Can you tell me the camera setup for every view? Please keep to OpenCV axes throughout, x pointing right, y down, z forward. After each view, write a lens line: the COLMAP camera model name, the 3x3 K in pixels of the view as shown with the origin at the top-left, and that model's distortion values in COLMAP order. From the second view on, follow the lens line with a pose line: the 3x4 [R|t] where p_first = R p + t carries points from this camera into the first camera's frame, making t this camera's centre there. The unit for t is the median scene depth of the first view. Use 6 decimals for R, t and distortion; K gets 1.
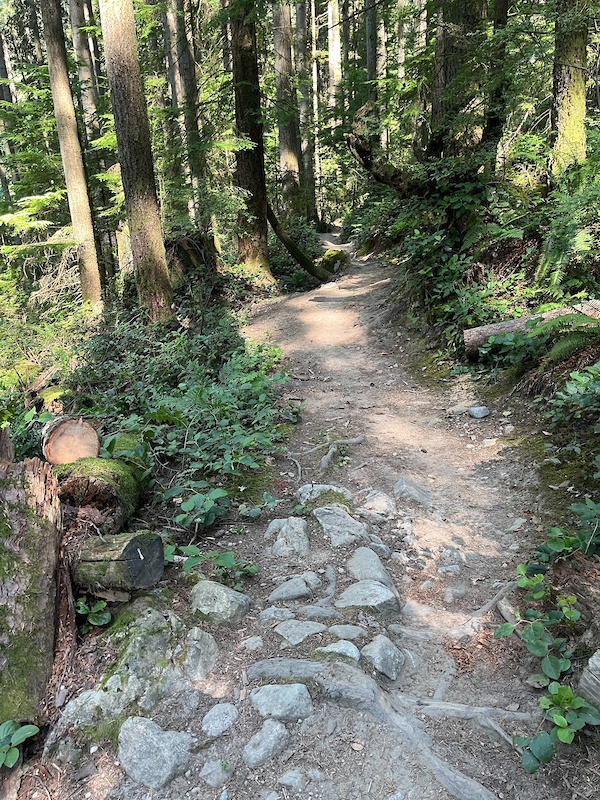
lens RADIAL K [[597.8, 0, 300.2], [0, 597.8, 412.7], [0, 0, 1]] dist [0.065057, -0.091099]
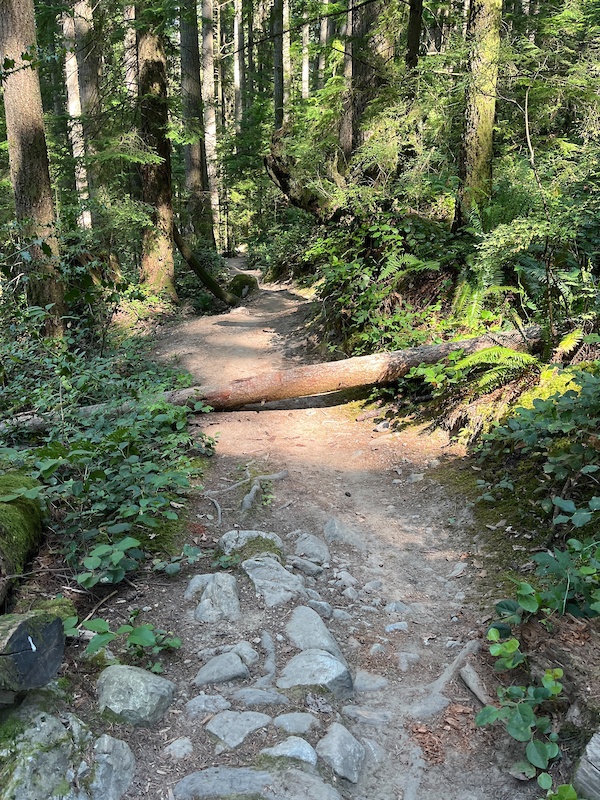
lens RADIAL K [[597.8, 0, 300.2], [0, 597.8, 412.7], [0, 0, 1]] dist [0.065057, -0.091099]
pose [[0.986168, 0.010831, 0.165394, -0.049318], [-0.003691, 0.999050, -0.043415, -0.019689], [-0.165707, 0.042204, 0.985272, 0.145105]]
